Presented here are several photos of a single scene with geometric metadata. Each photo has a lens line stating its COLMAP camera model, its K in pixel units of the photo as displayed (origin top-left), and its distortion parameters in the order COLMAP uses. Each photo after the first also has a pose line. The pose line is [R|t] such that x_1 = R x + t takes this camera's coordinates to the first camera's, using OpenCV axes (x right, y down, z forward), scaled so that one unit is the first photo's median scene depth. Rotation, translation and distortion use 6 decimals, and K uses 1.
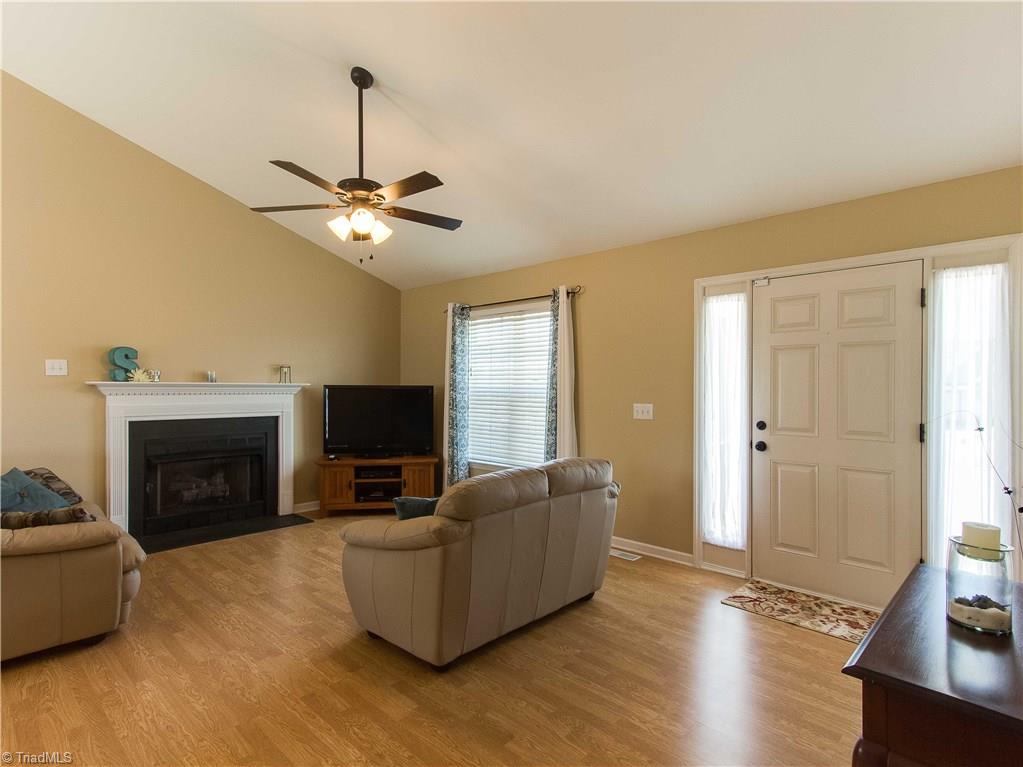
lens RADIAL K [[521.6, 0, 499.4], [0, 521.6, 388.0], [0, 0, 1]] dist [0.020696, -0.000129]
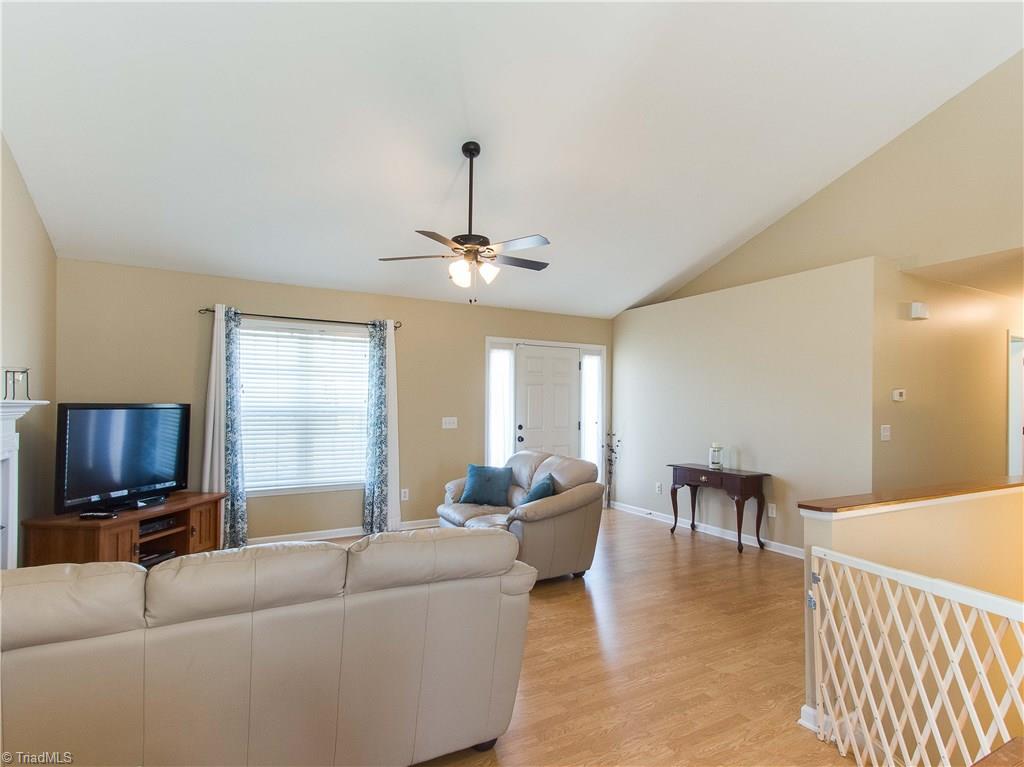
lens RADIAL K [[572.6, 0, 504.9], [0, 572.6, 391.8], [0, 0, 1]] dist [0.015985, 0.000380]
pose [[0.295955, 0.020149, 0.954989, -1.119607], [0.001657, 0.999765, -0.021607, -0.004654], [-0.955200, 0.007977, 0.295852, 0.400119]]
